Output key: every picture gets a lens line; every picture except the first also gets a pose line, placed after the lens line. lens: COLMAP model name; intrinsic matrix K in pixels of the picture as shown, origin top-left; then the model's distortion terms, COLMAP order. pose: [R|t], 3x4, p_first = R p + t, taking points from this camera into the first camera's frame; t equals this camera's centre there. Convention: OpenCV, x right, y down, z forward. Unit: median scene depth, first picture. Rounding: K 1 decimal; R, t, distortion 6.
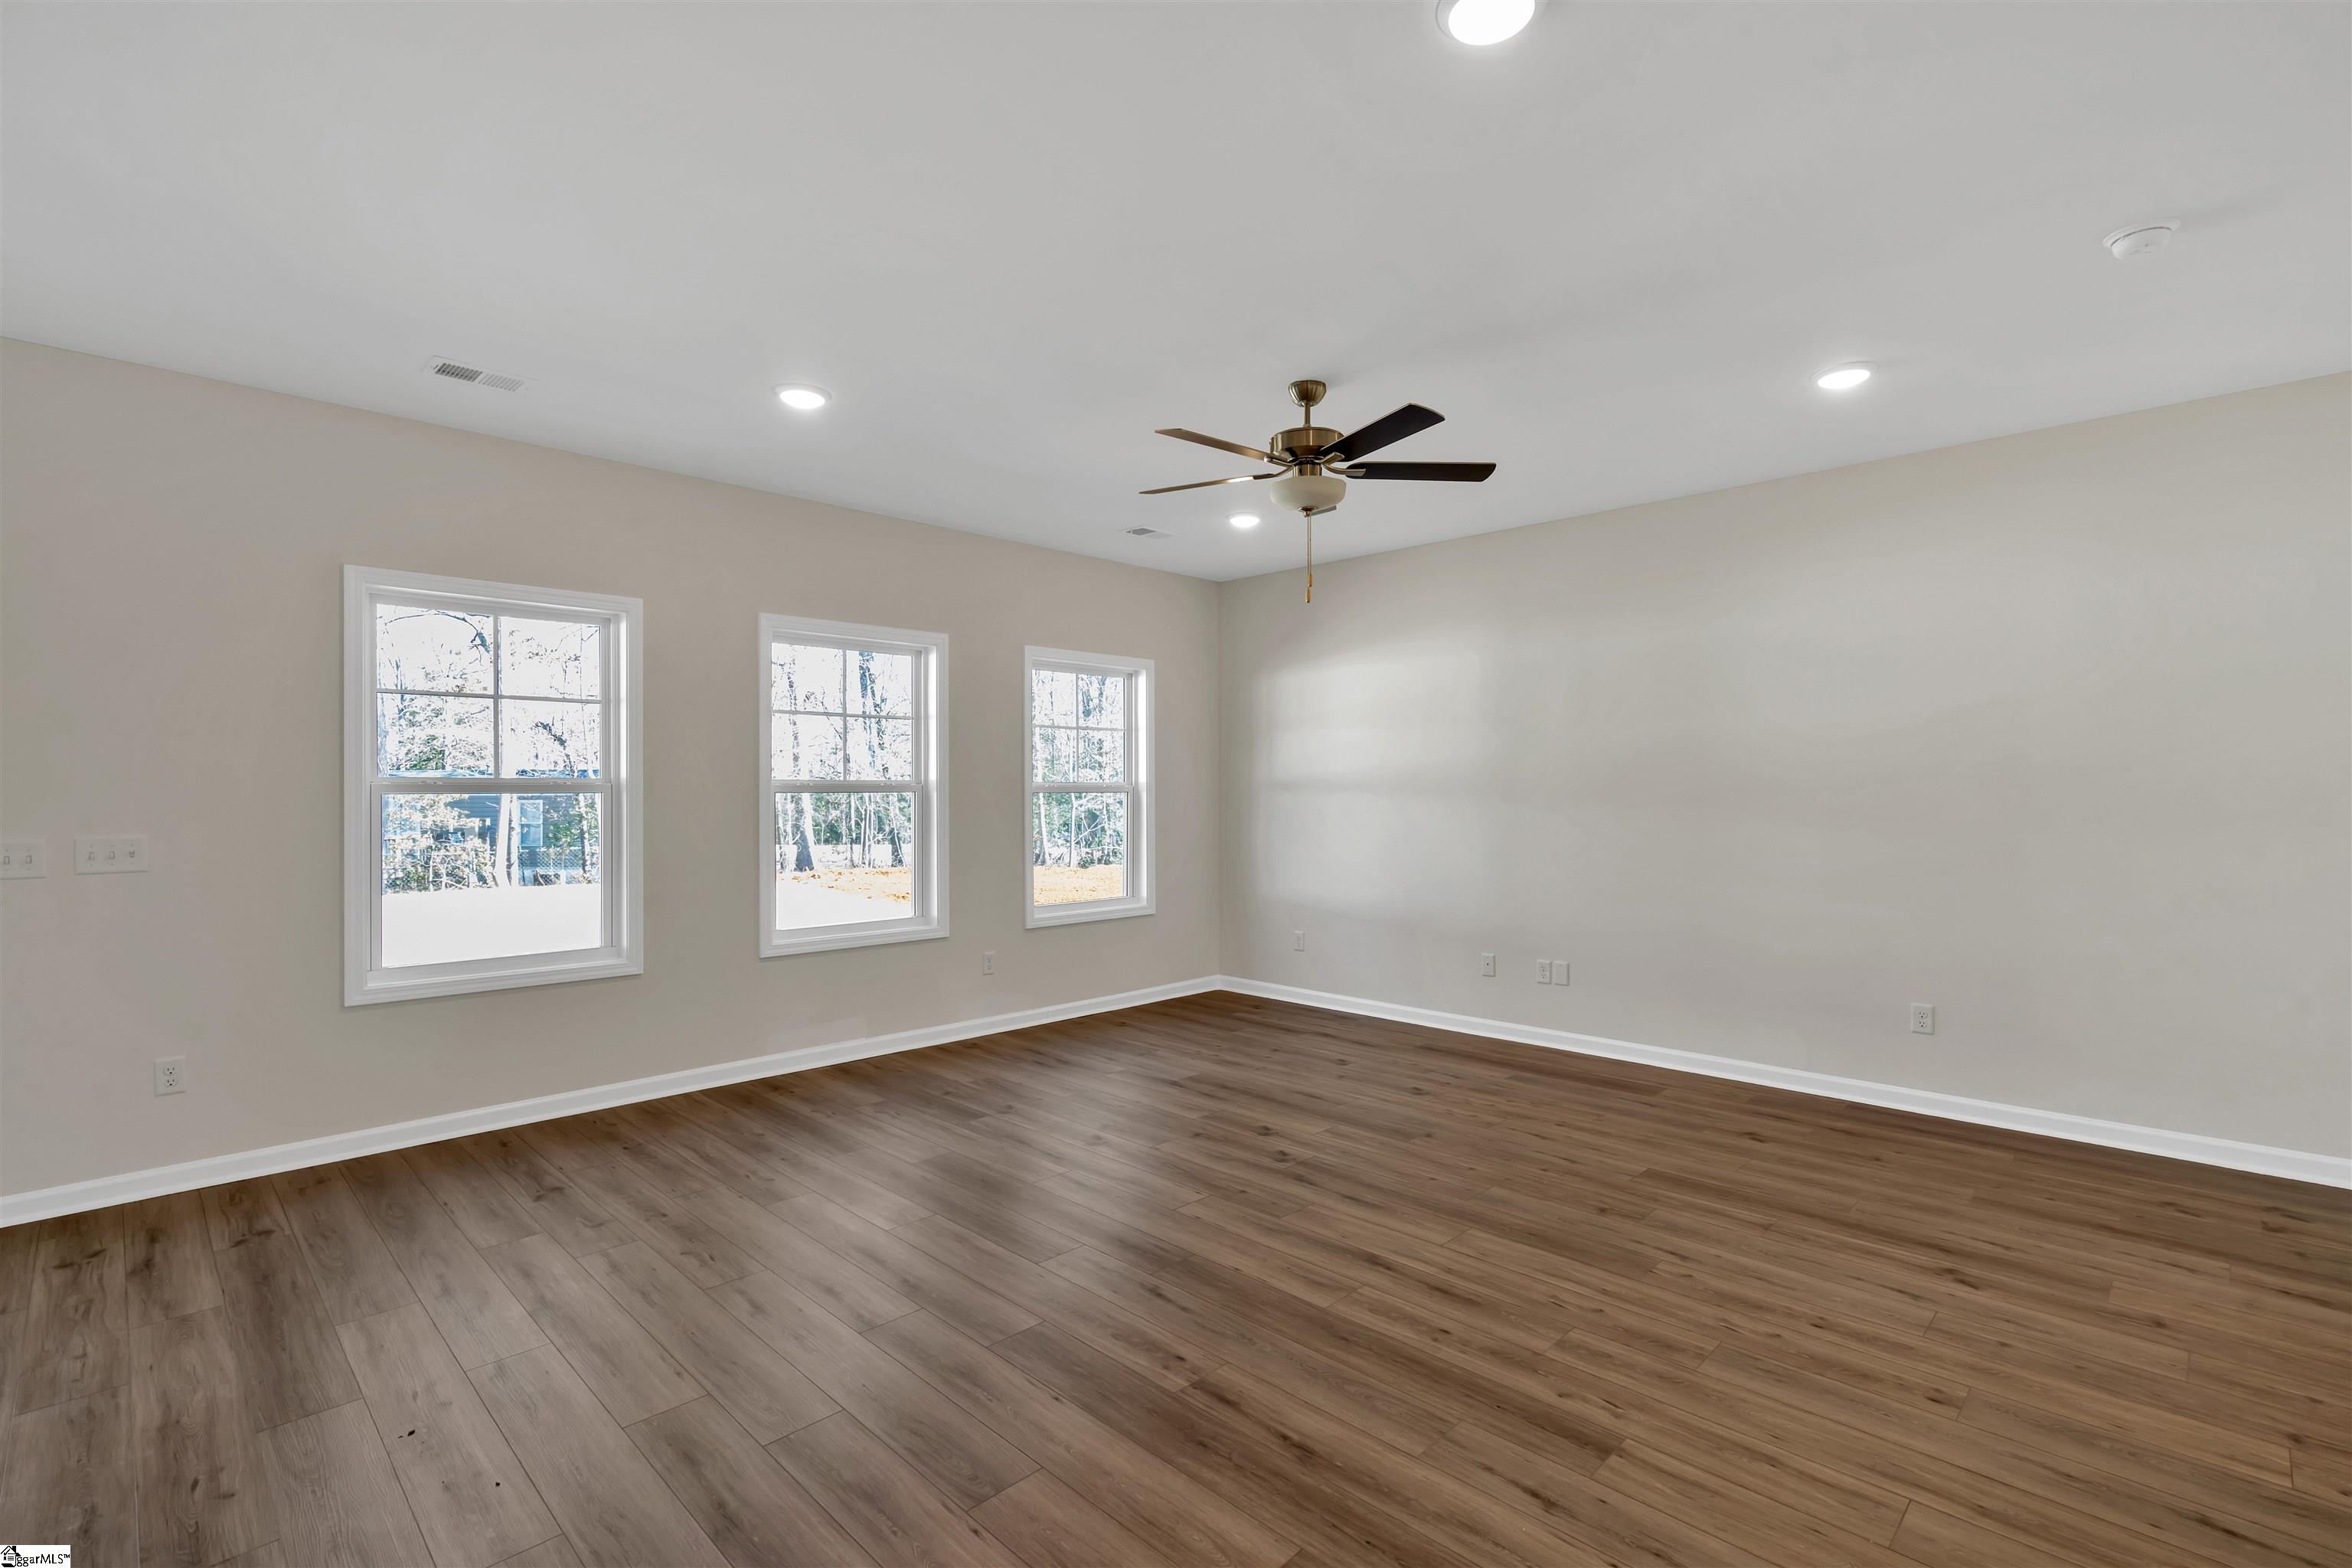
lens RADIAL K [[1072.5, 0, 1169.1], [0, 1072.5, 780.3], [0, 0, 1]] dist [0.001210, 0.000688]
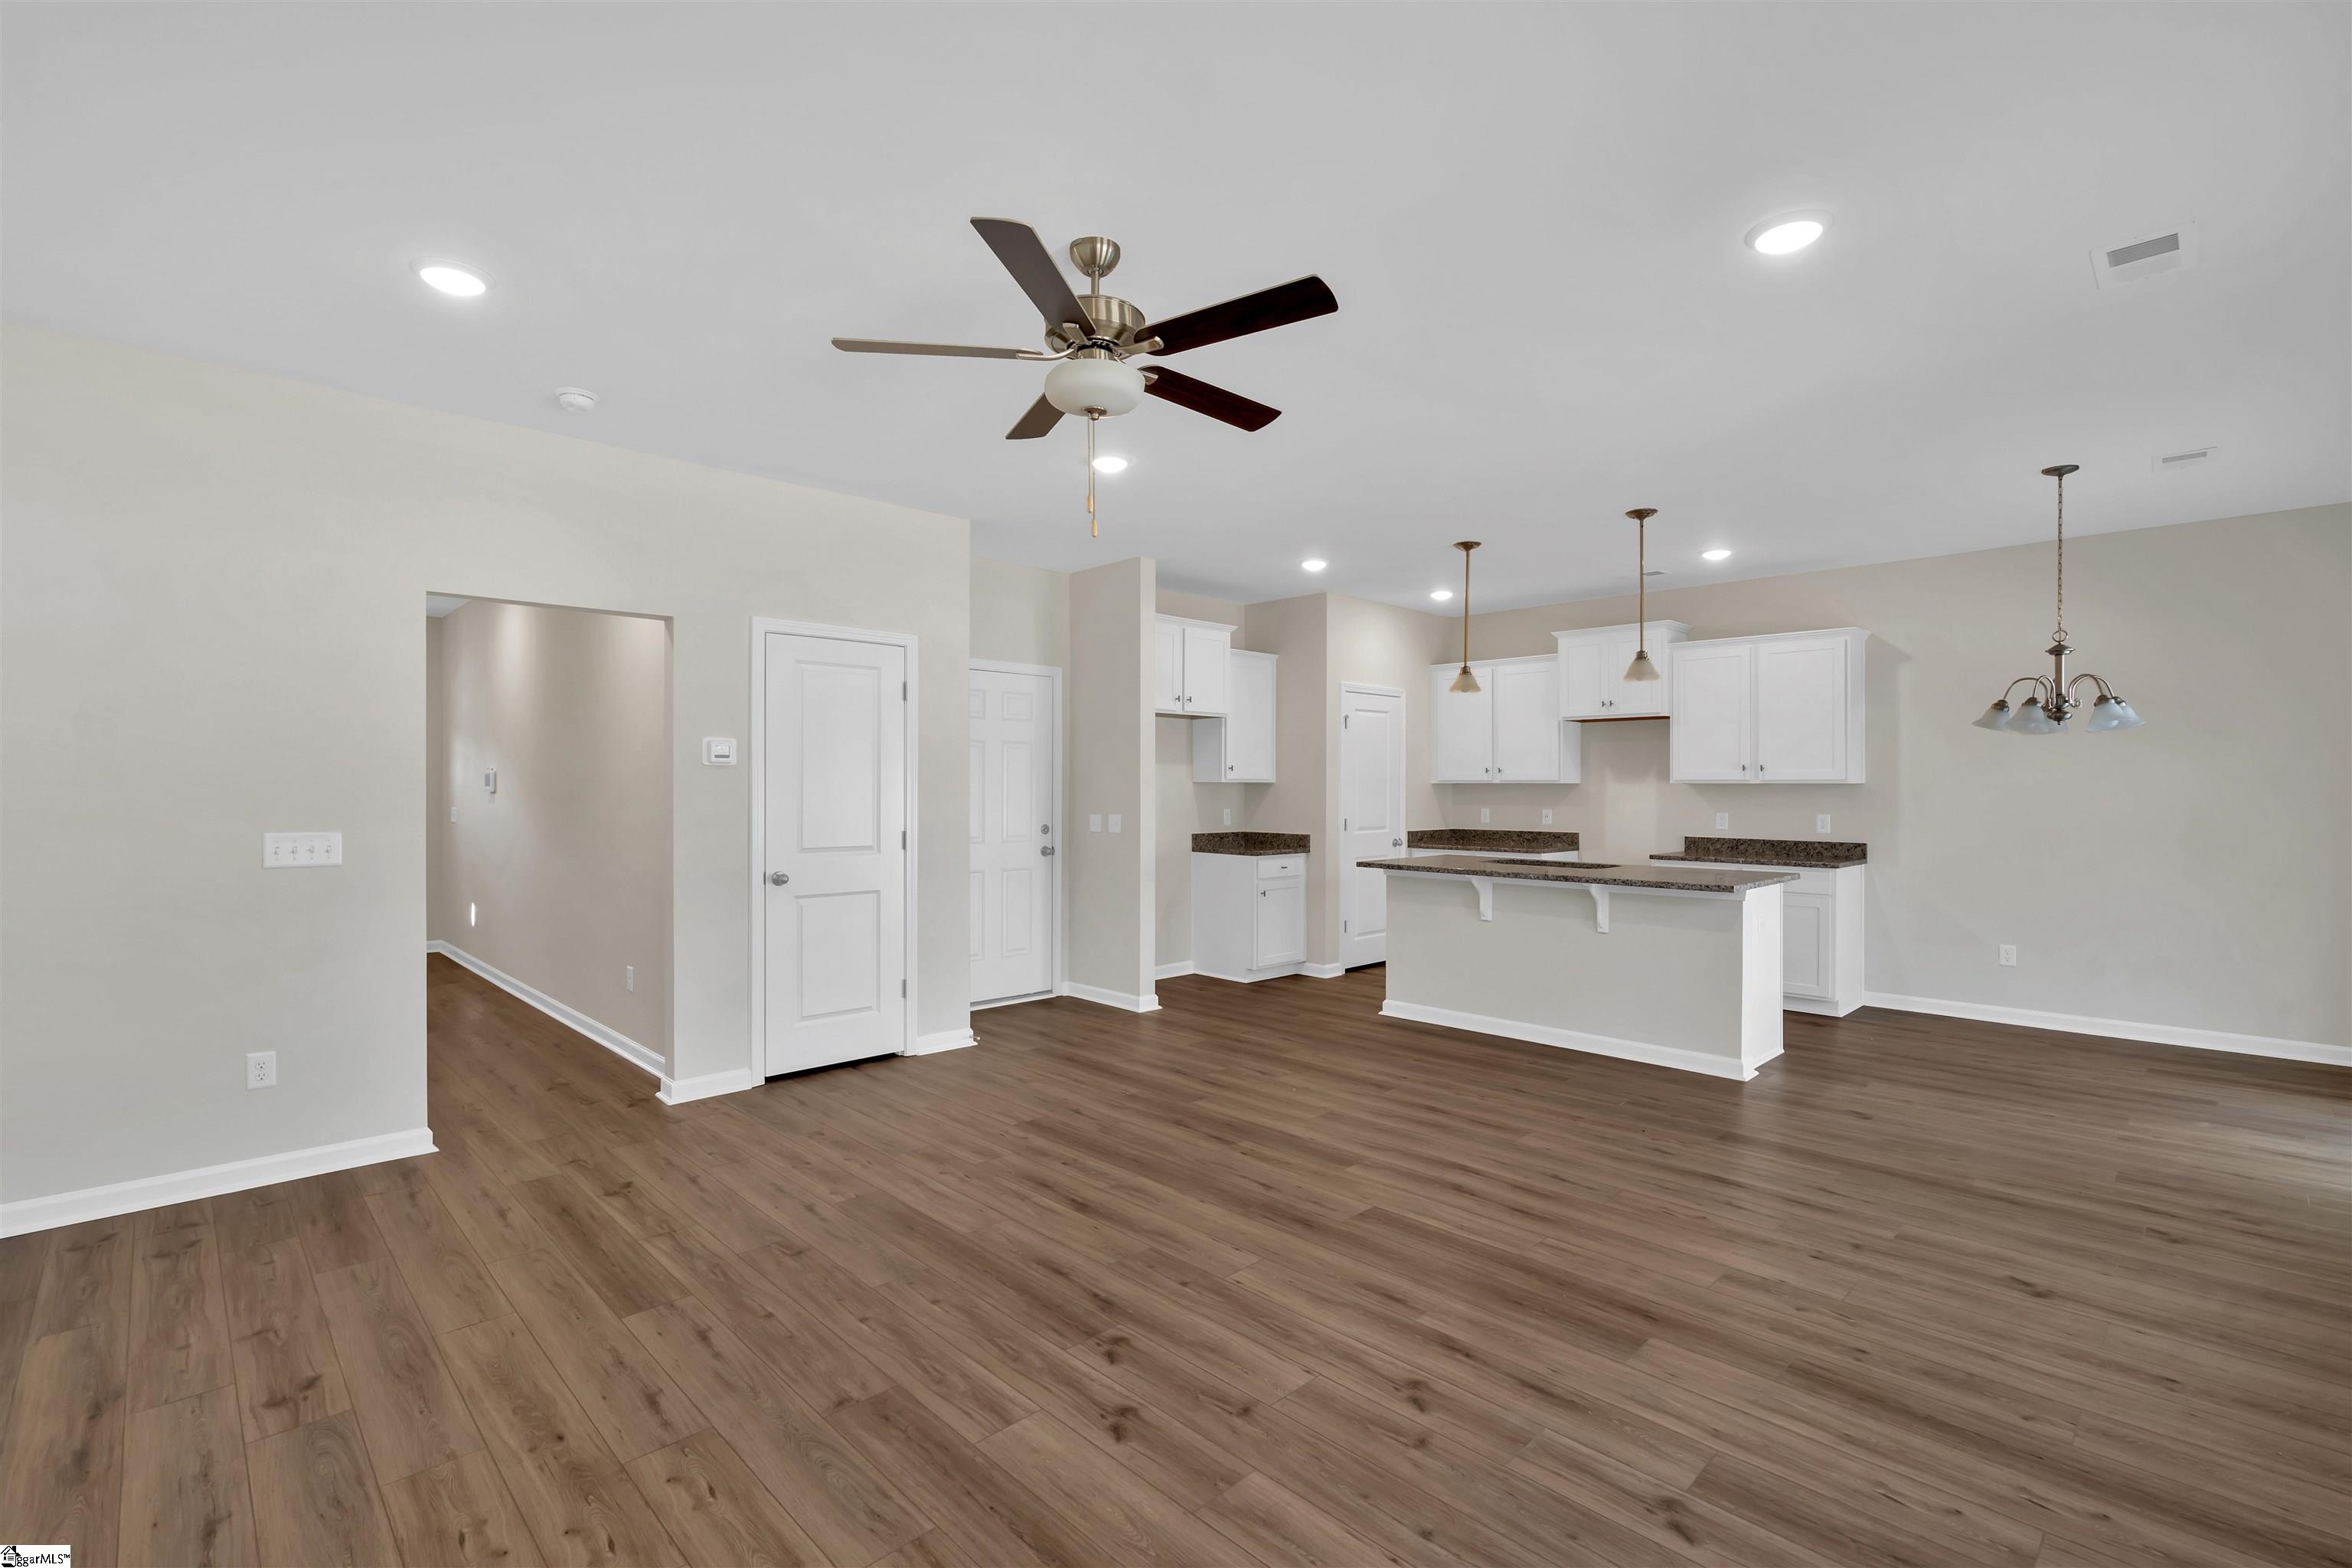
lens RADIAL K [[1072.5, 0, 1169.1], [0, 1072.5, 780.3], [0, 0, 1]] dist [0.001210, 0.000688]
pose [[-0.999832, 0.001015, 0.018279, 0.062989], [0.000735, 0.999883, -0.015277, 0.007893], [-0.018292, -0.015261, -0.999716, 1.773297]]
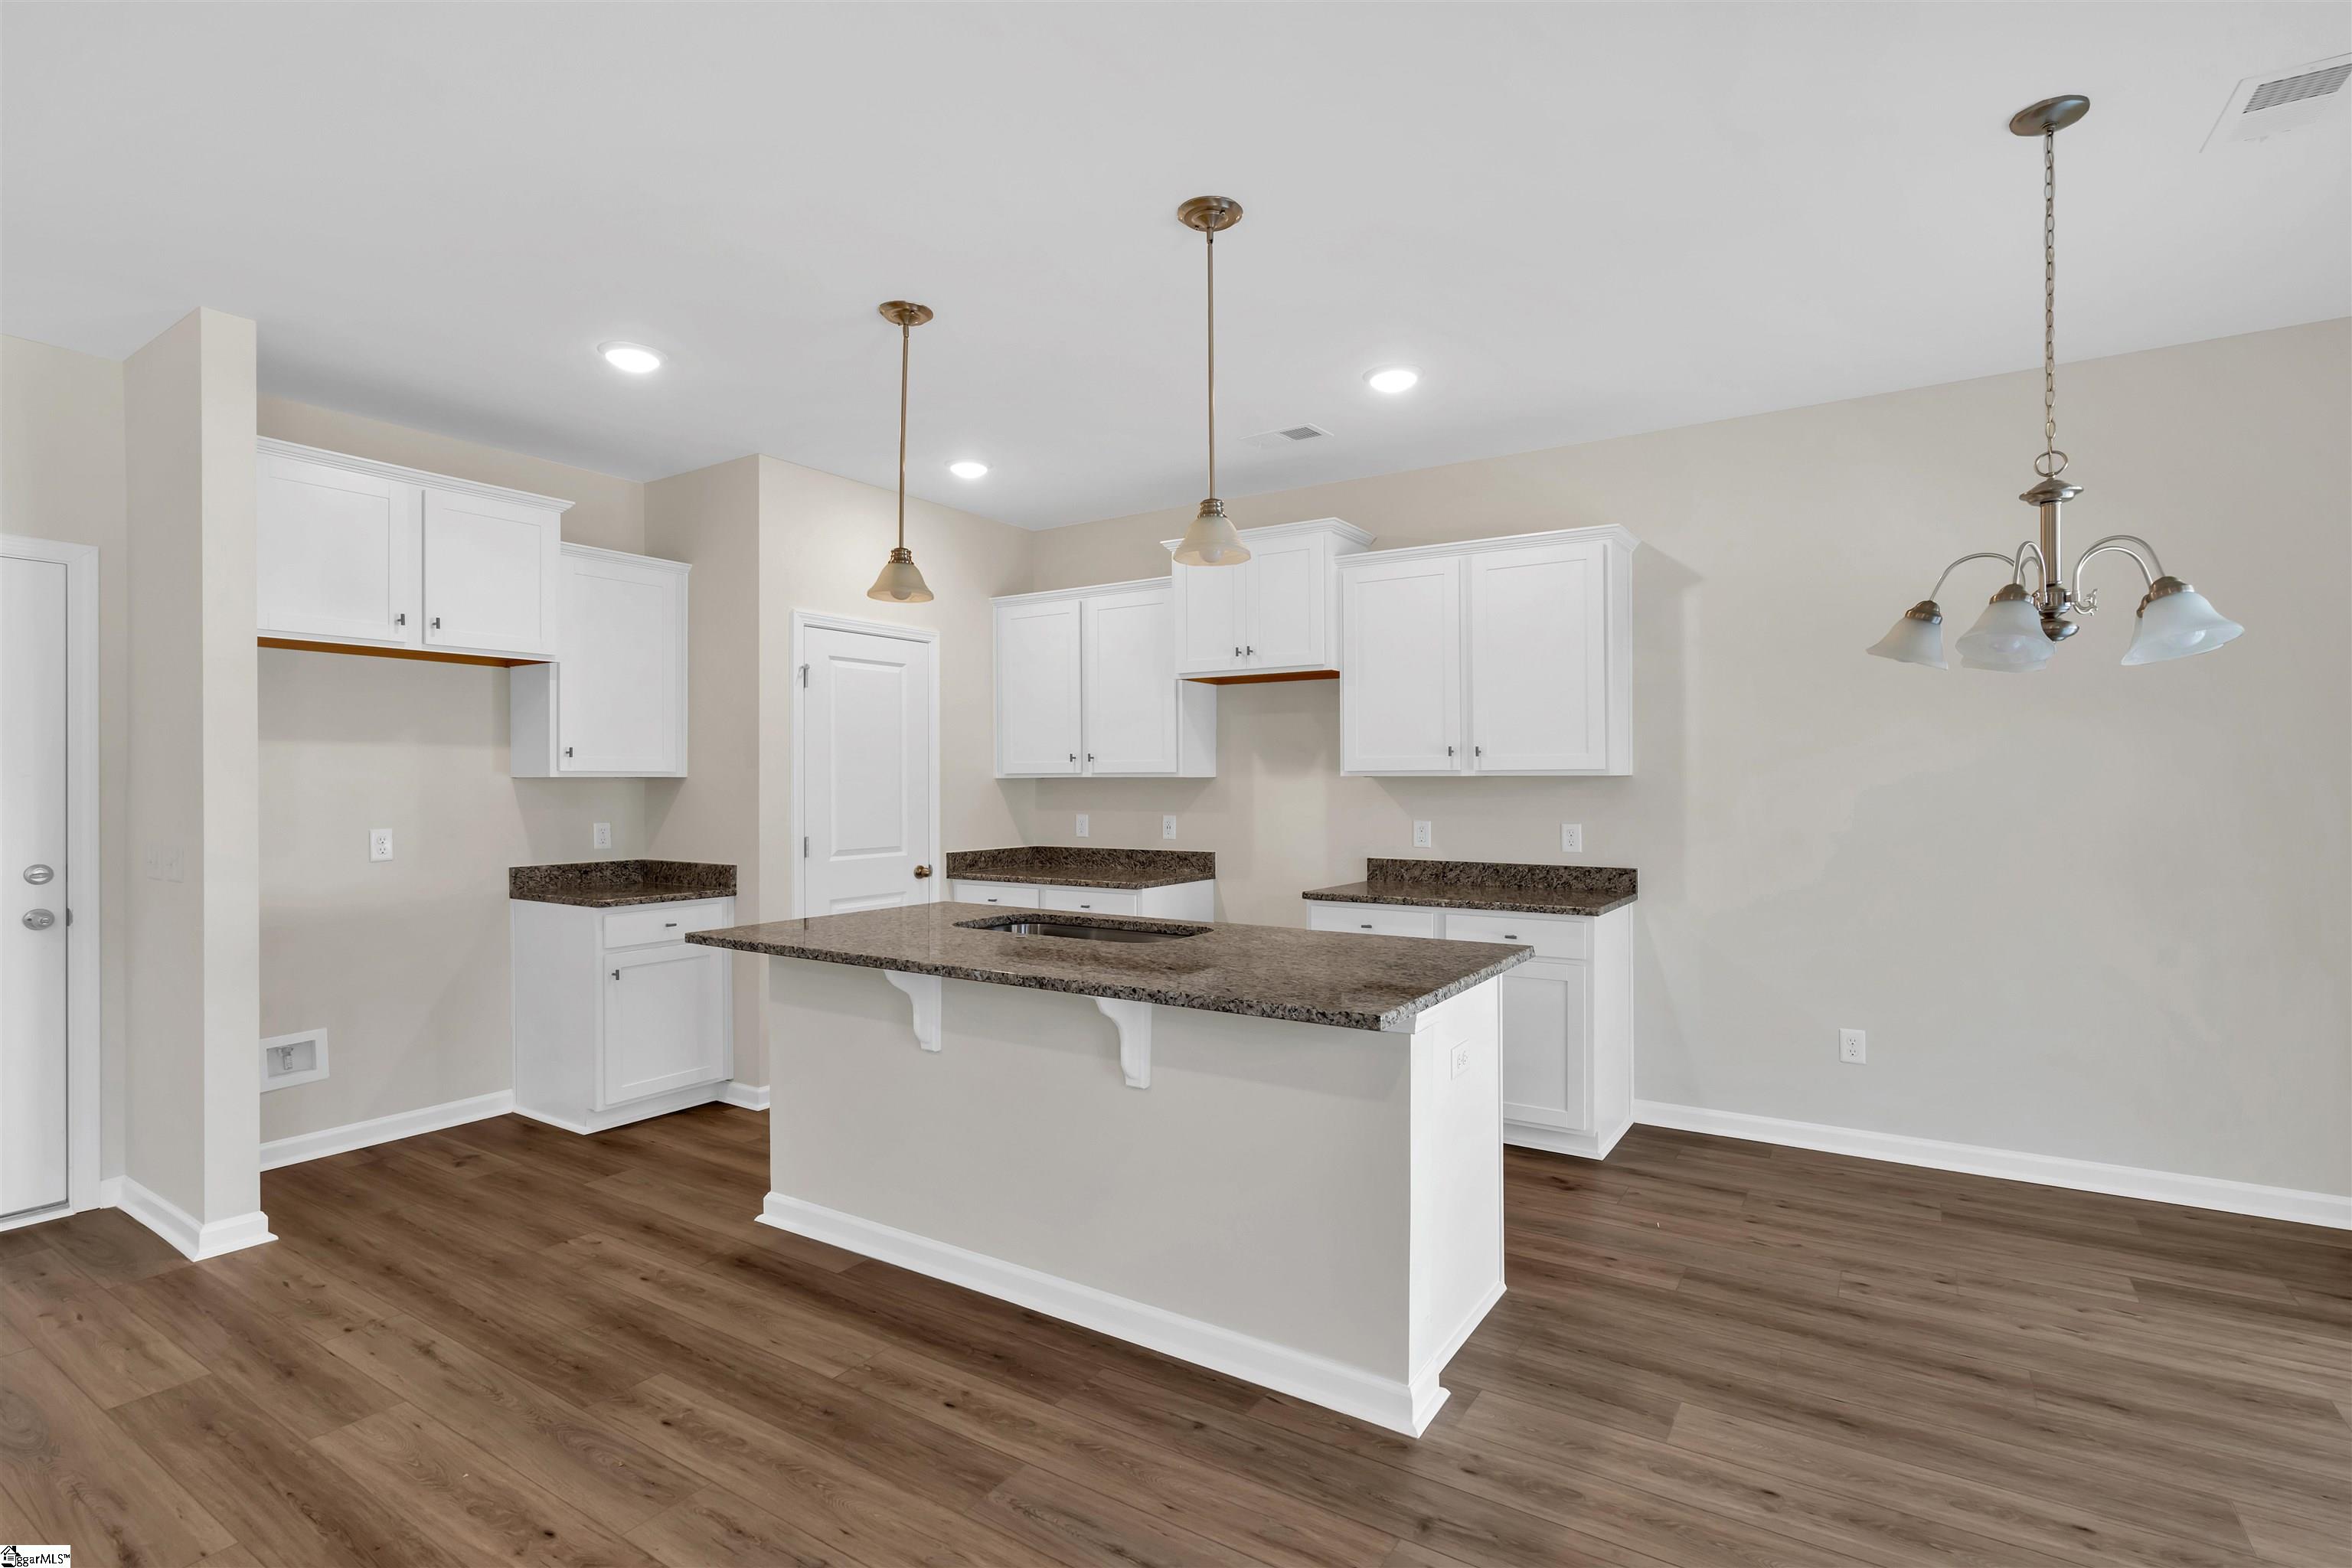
lens RADIAL K [[1053.9, 0, 1171.8], [0, 1053.9, 785.0], [0, 0, 1]] dist [0.008297, 0.000331]
pose [[-0.986926, 0.006747, -0.161032, -0.423874], [0.008167, 0.999933, -0.008159, 0.002269], [0.160966, -0.009368, -0.986916, 0.961753]]
